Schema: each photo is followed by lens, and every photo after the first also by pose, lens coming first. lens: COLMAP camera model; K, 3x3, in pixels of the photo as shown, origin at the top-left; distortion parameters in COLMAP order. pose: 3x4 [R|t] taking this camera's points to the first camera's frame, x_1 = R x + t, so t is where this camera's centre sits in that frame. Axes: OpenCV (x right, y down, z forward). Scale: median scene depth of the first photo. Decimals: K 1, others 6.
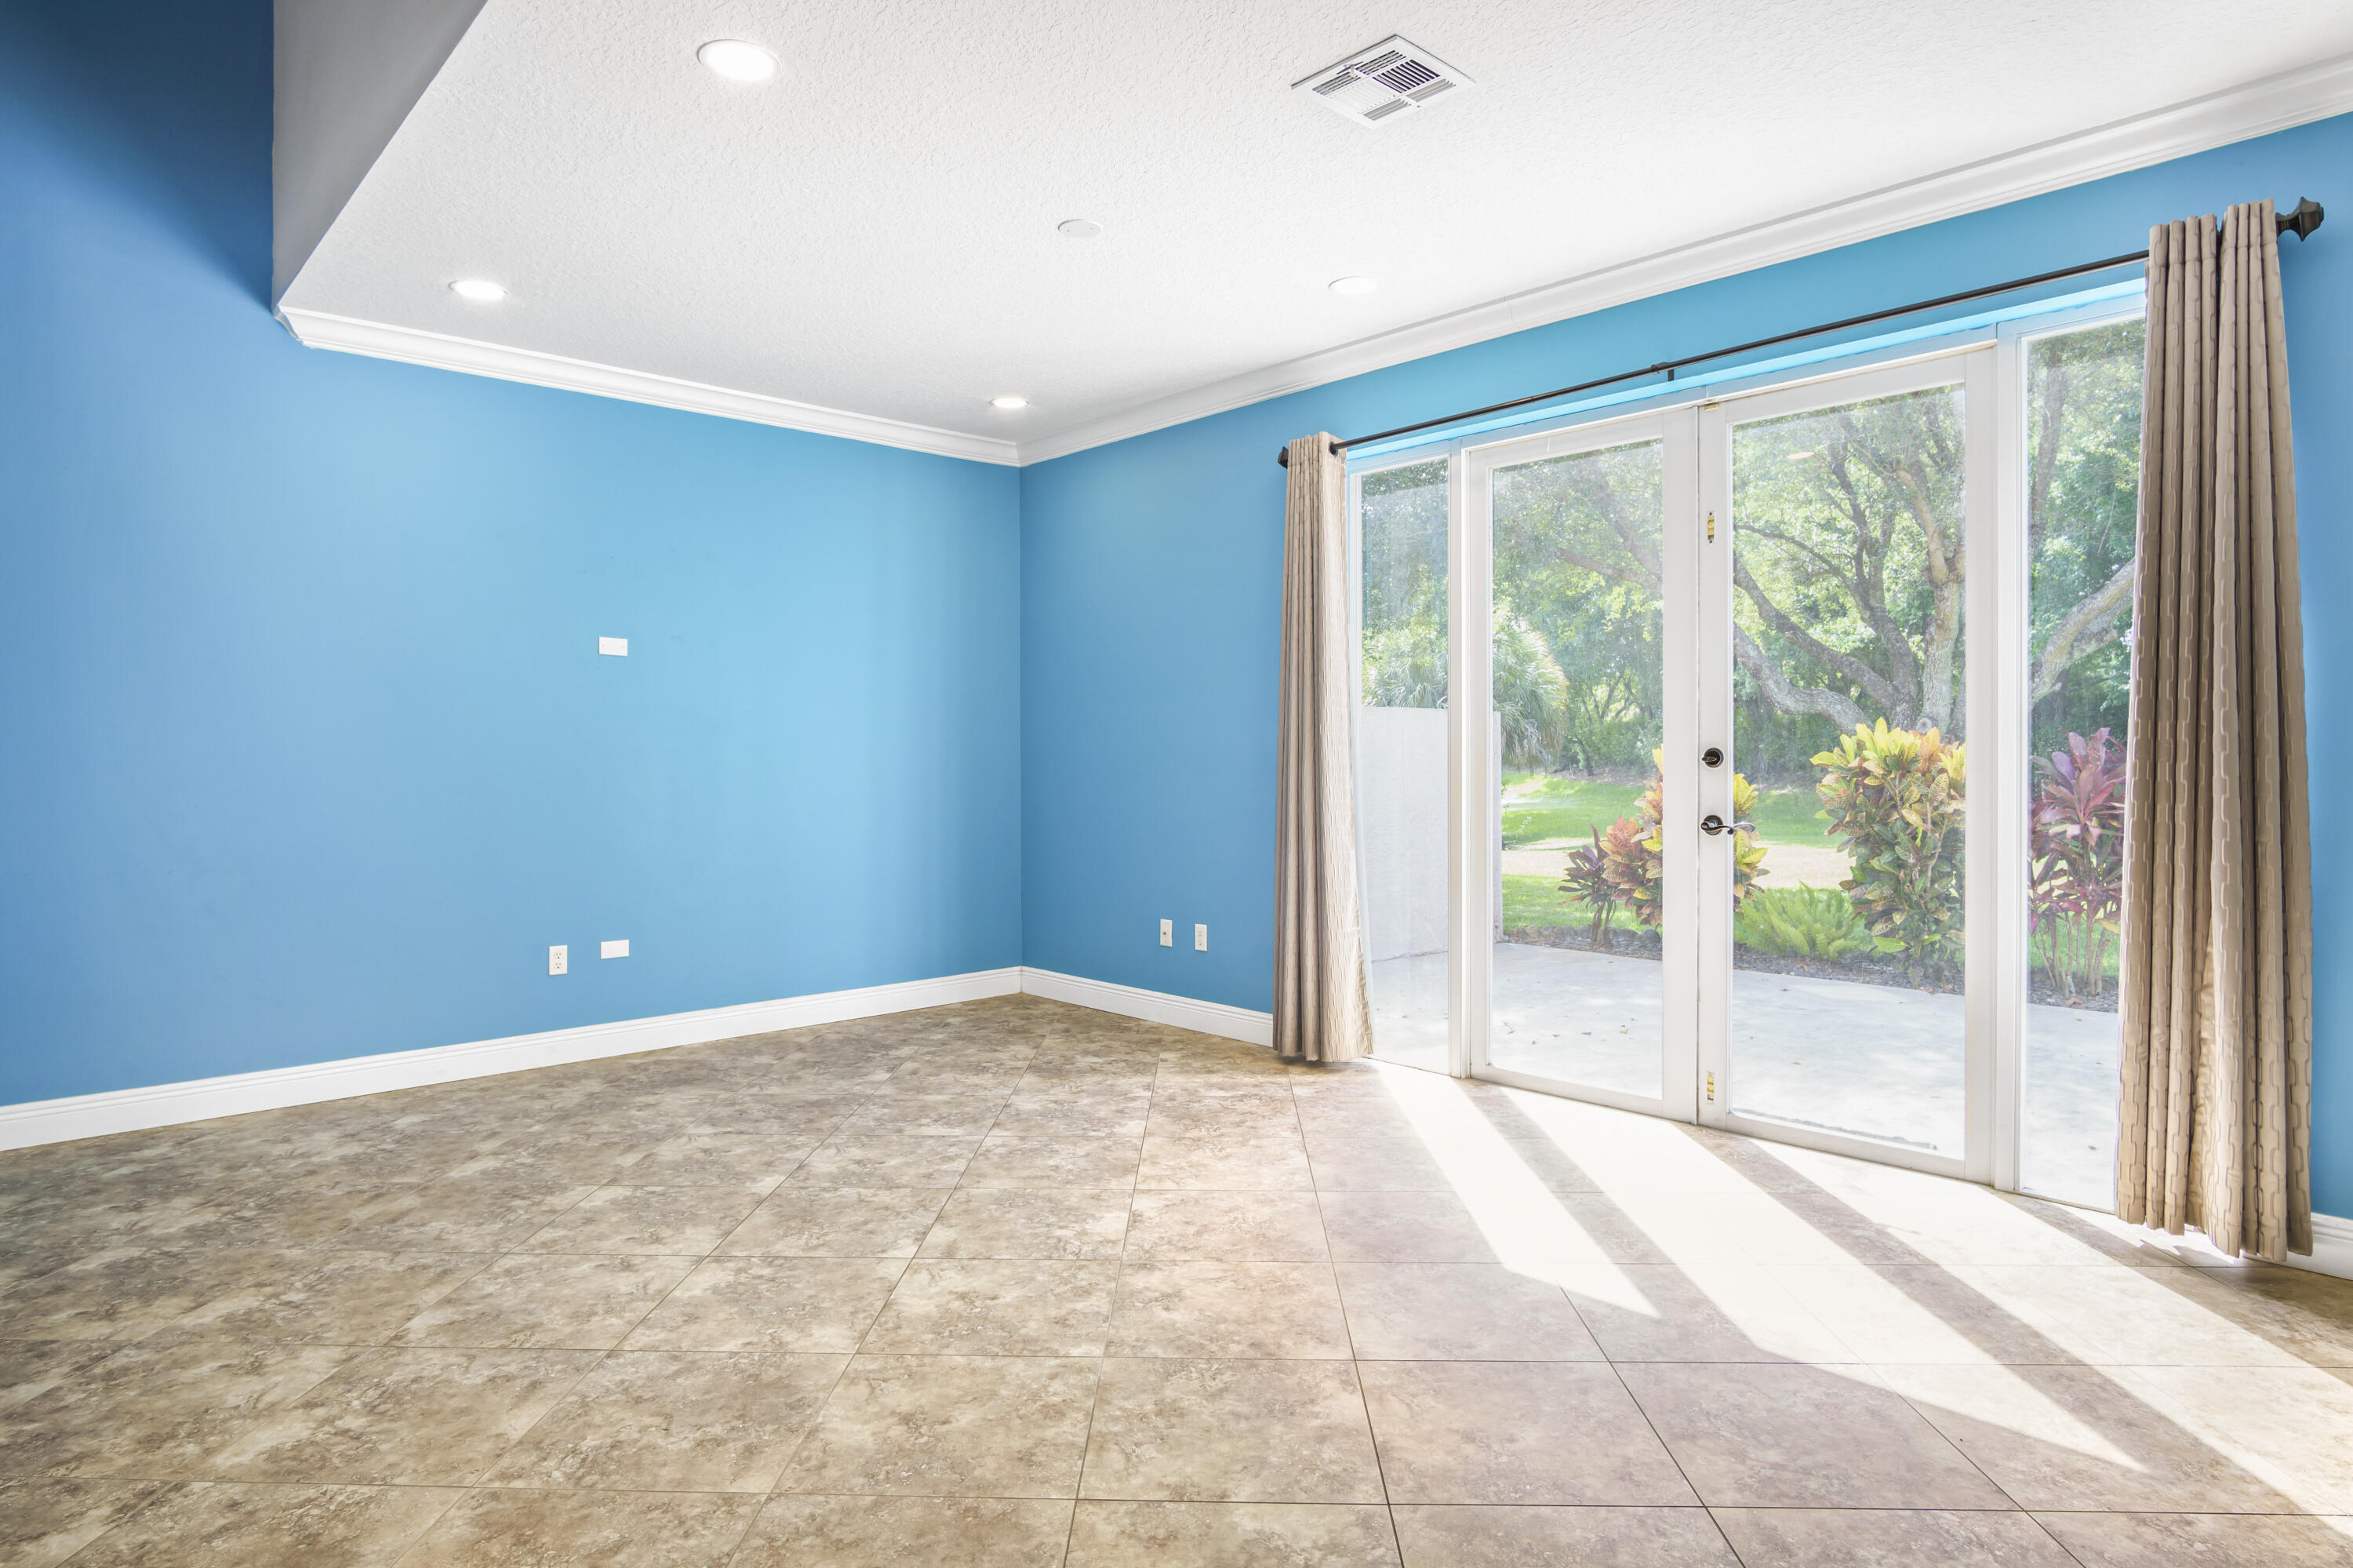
lens RADIAL K [[1264.6, 0, 1176.5], [0, 1264.6, 784.0], [0, 0, 1]] dist [-0.028054, 0.001180]
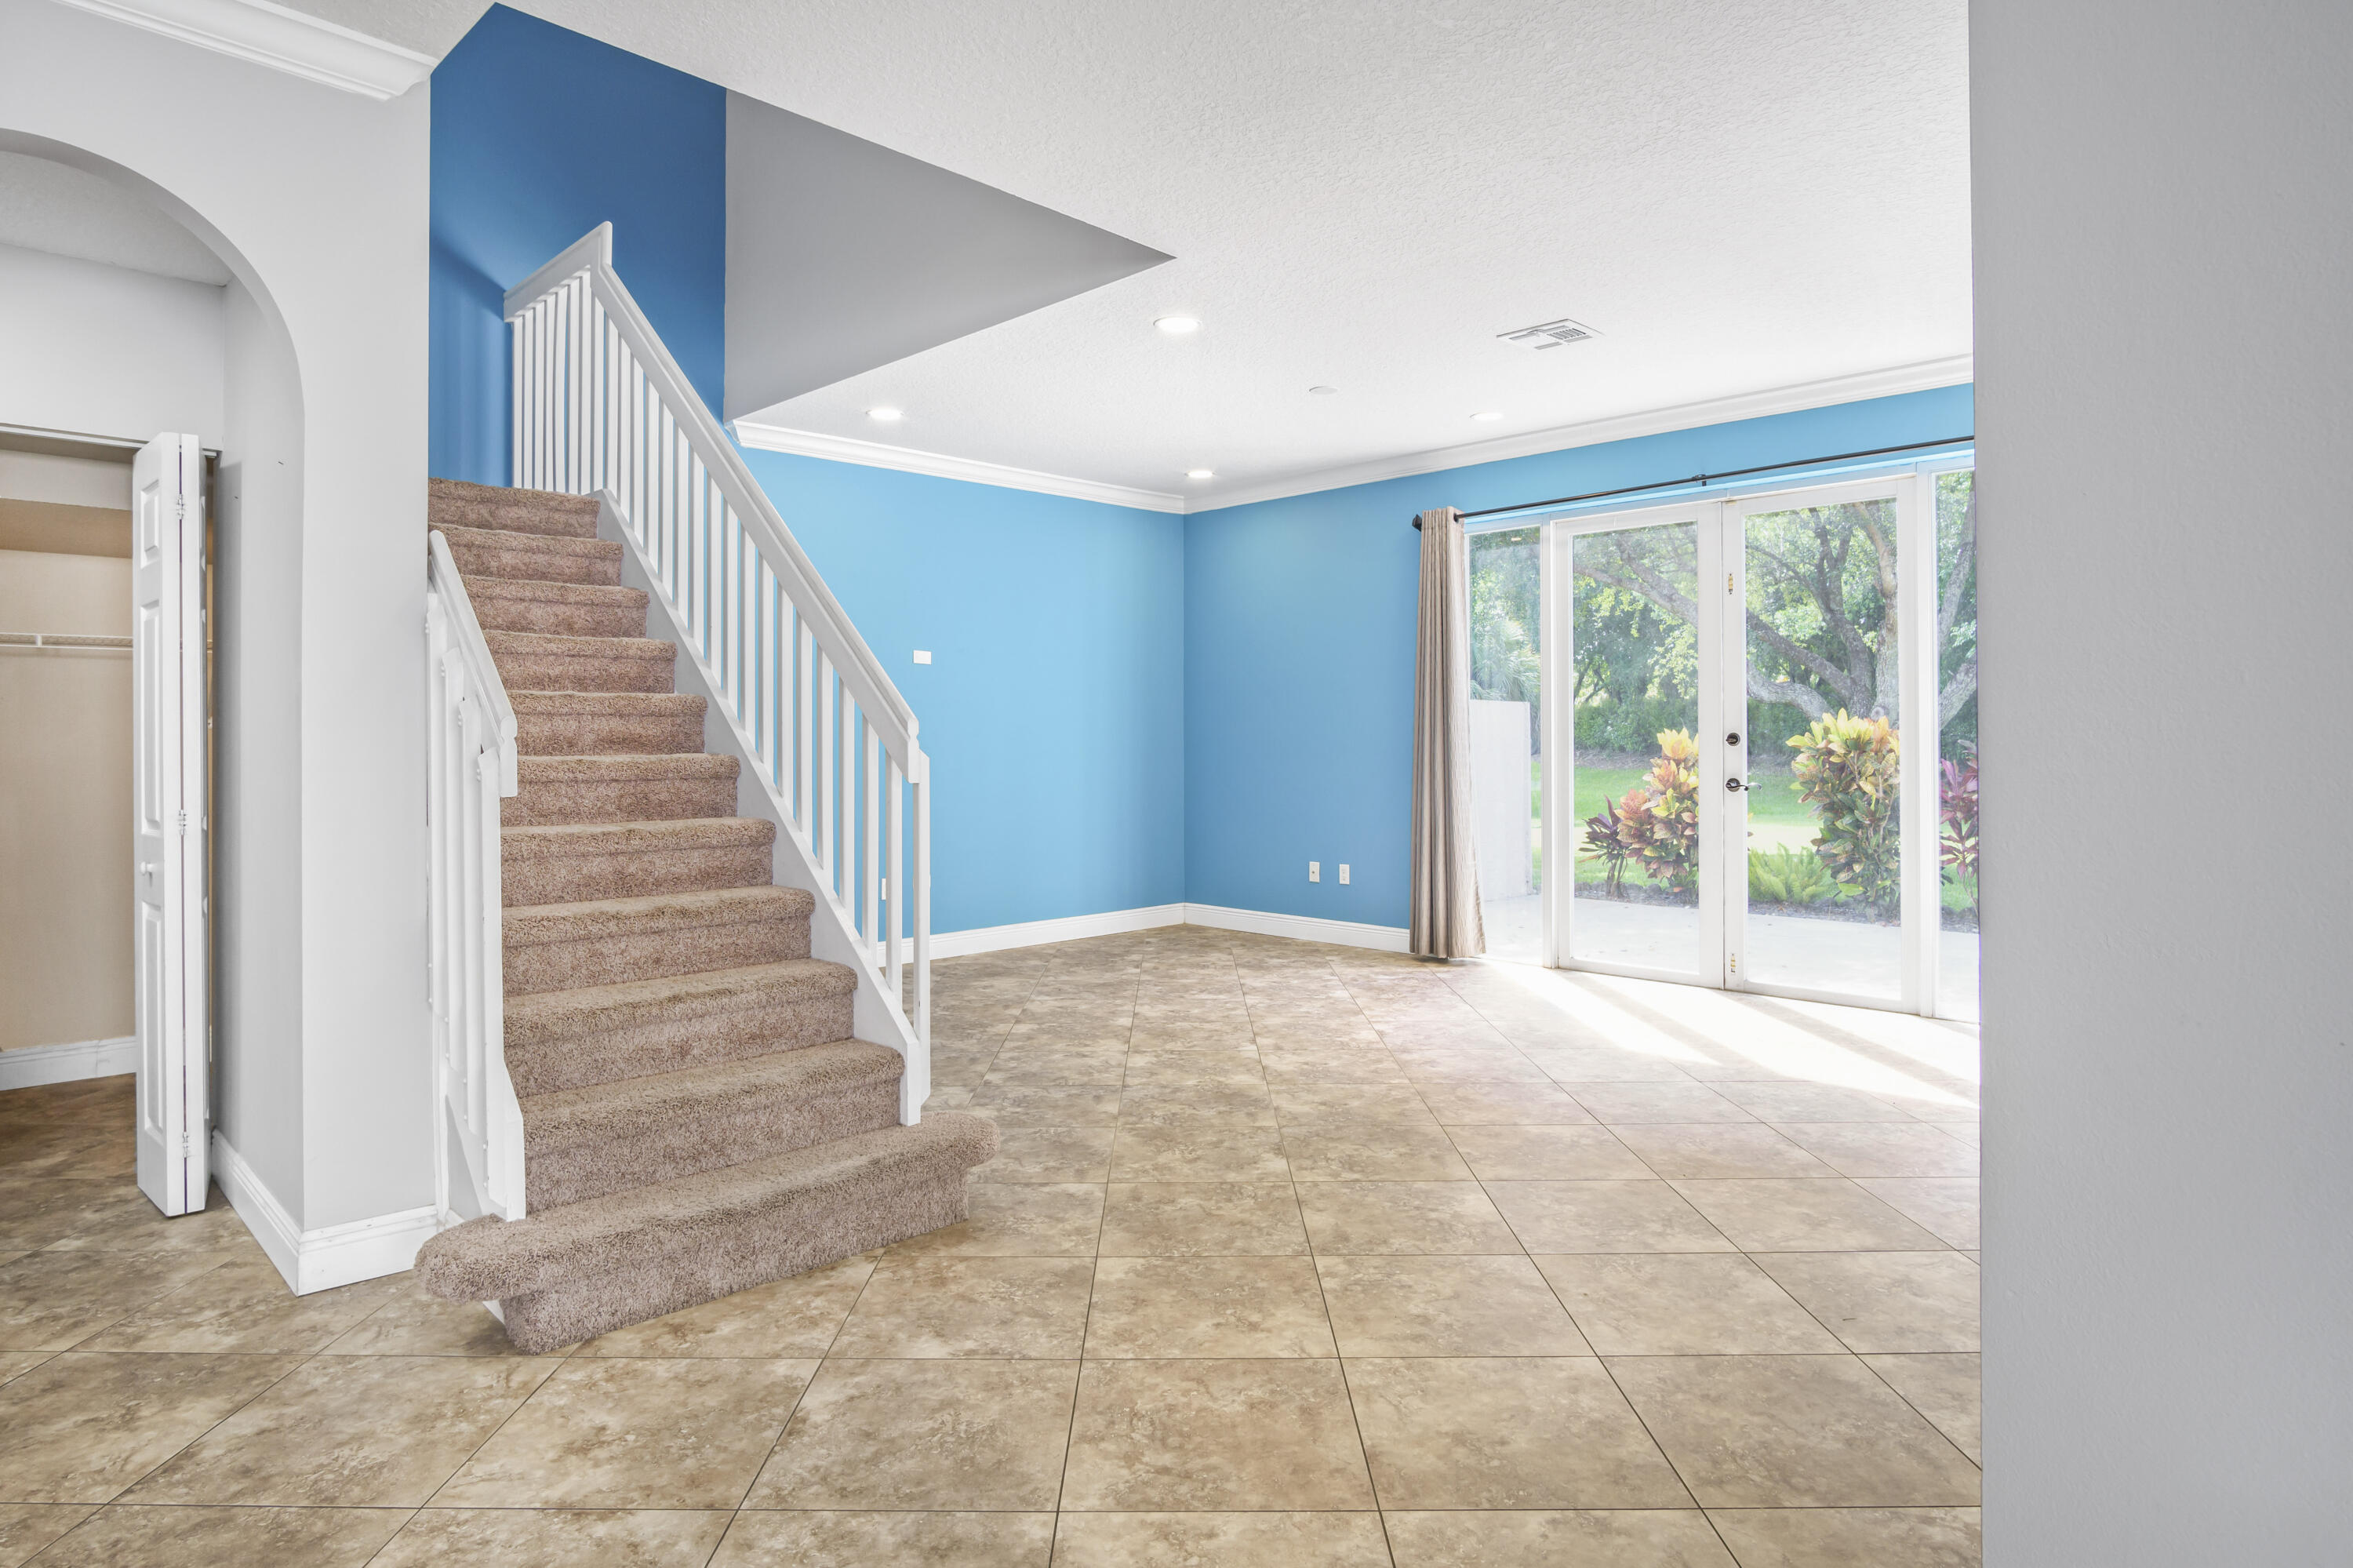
lens RADIAL K [[1302.3, 0, 1145.2], [0, 1302.3, 745.9], [0, 0, 1]] dist [-0.040065, 0.000096]
pose [[0.999839, 0.000343, 0.017961, -0.186683], [-0.000023, 0.999841, -0.017836, 0.008868], [-0.017964, 0.017833, 0.999680, -0.322677]]
